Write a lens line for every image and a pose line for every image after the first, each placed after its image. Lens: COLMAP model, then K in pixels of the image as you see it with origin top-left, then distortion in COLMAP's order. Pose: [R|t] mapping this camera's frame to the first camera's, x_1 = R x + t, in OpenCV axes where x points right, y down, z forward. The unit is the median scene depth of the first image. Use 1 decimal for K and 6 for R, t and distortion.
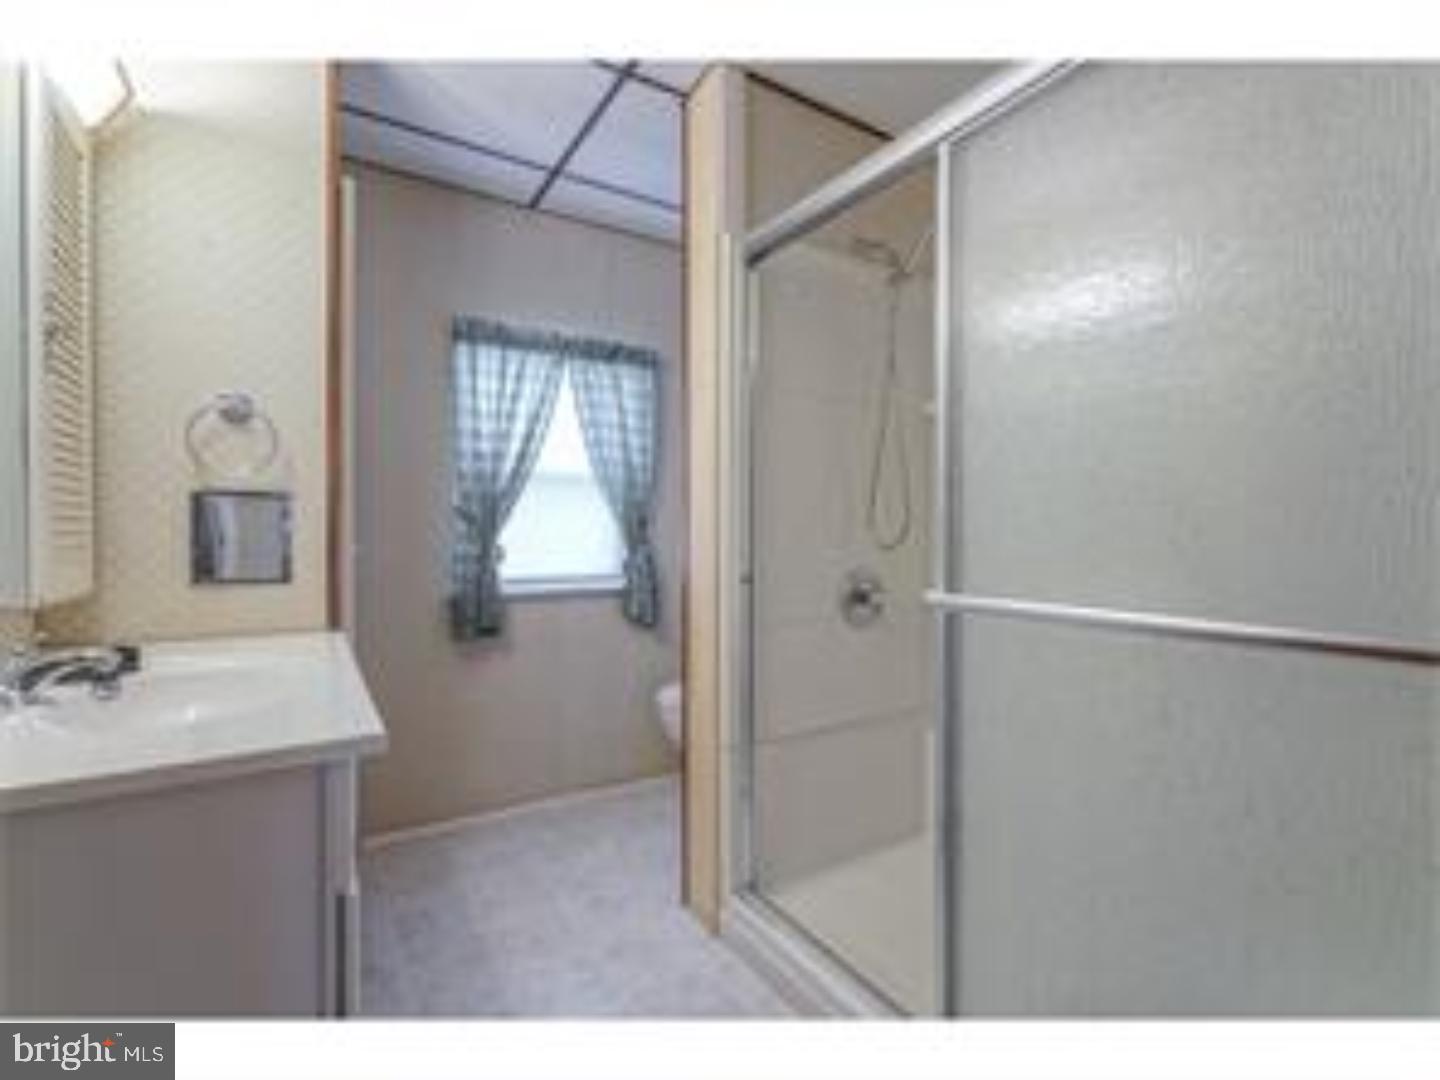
lens RADIAL K [[671.2, 0, 728.3], [0, 671.2, 537.3], [0, 0, 1]] dist [-0.003717, 0.000228]
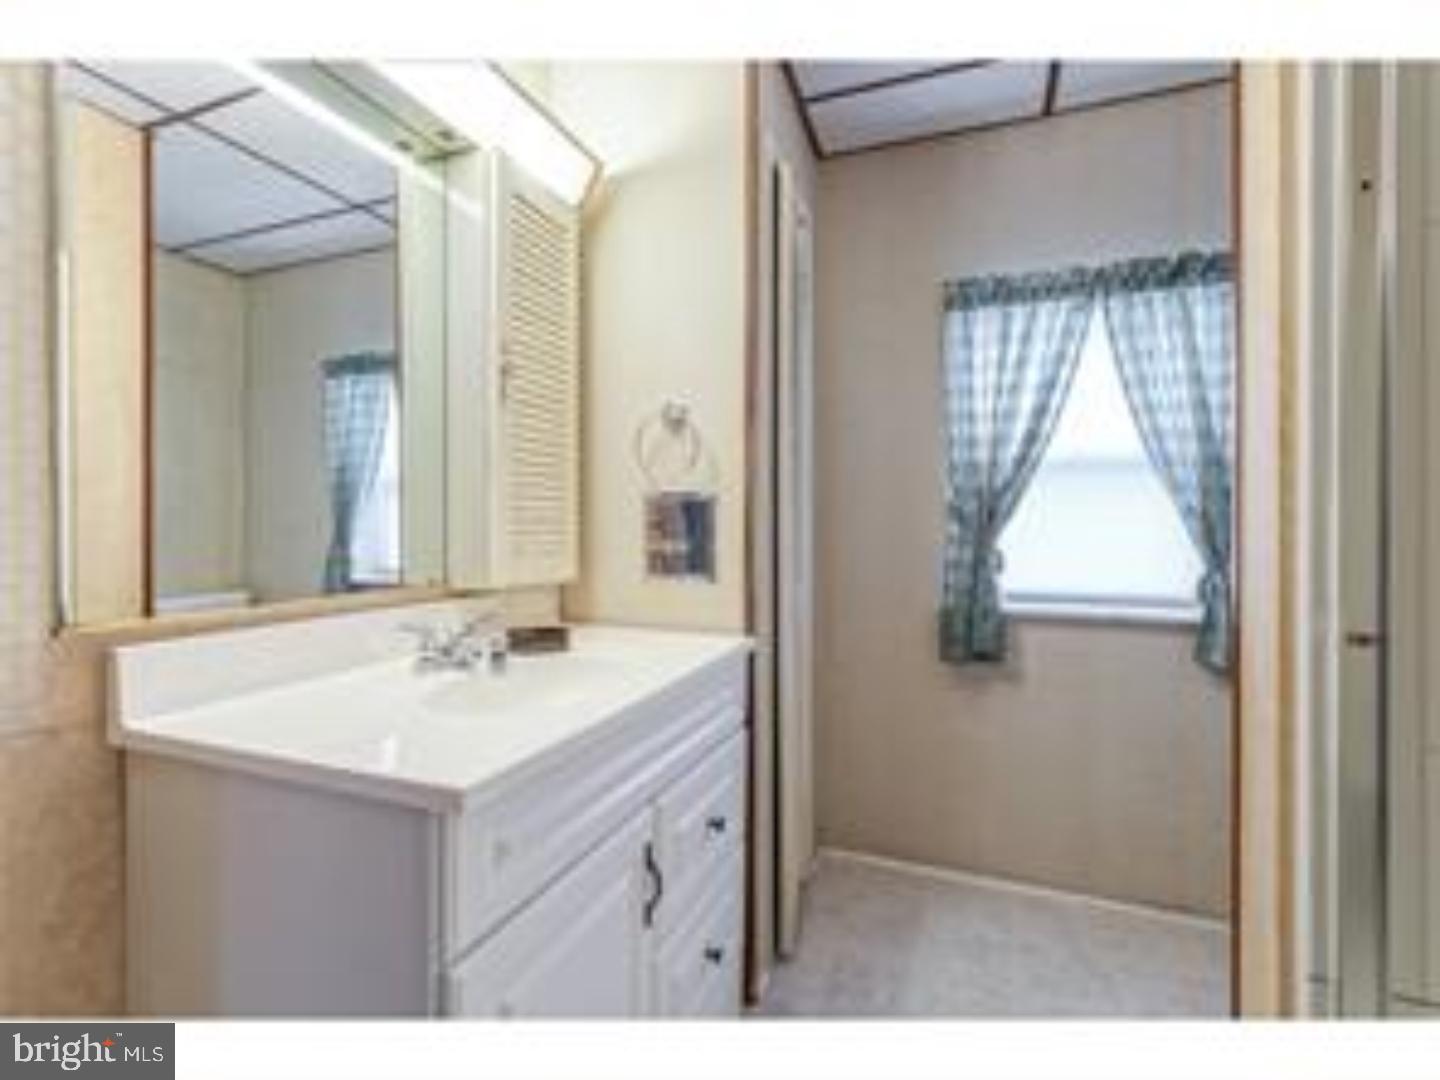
lens RADIAL K [[671.2, 0, 728.3], [0, 671.2, 537.3], [0, 0, 1]] dist [-0.003717, 0.000228]
pose [[0.580585, 0.021729, -0.813910, 0.128911], [-0.020742, 0.999714, 0.011894, -0.007186], [0.813935, 0.009977, 0.580870, 0.263875]]
